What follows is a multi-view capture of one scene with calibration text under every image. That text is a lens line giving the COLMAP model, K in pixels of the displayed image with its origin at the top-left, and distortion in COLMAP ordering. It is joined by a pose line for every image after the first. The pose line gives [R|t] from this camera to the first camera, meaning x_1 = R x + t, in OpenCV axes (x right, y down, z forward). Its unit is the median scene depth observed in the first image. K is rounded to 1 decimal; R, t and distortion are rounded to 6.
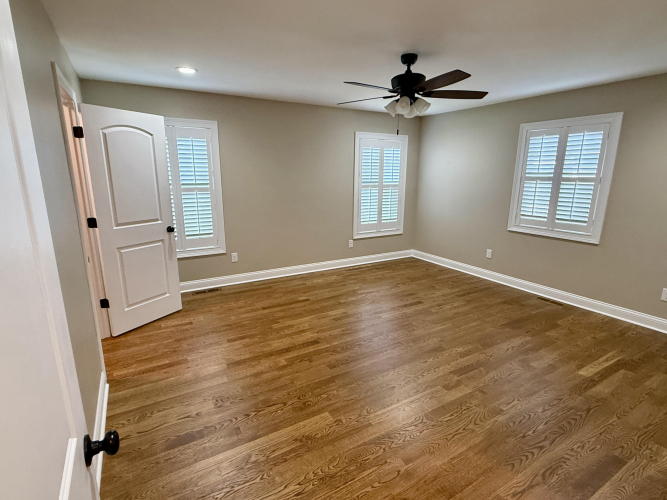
lens RADIAL K [[337.5, 0, 333.5], [0, 337.5, 250.0], [0, 0, 1]] dist [-0.001768, -0.000228]
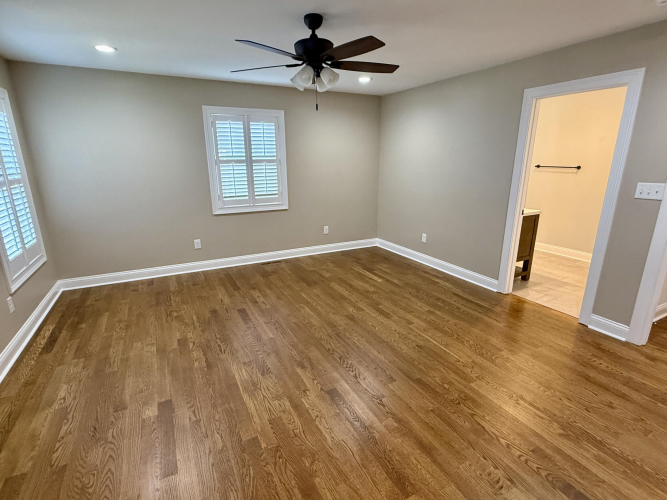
lens RADIAL K [[335.1, 0, 333.5], [0, 335.1, 250.0], [0, 0, 1]] dist [0.000069, 0.000338]
pose [[0.055913, -0.271735, 0.960746, -0.509870], [0.229802, 0.939920, 0.252471, -0.150213], [-0.971630, 0.206665, 0.114999, 0.659190]]
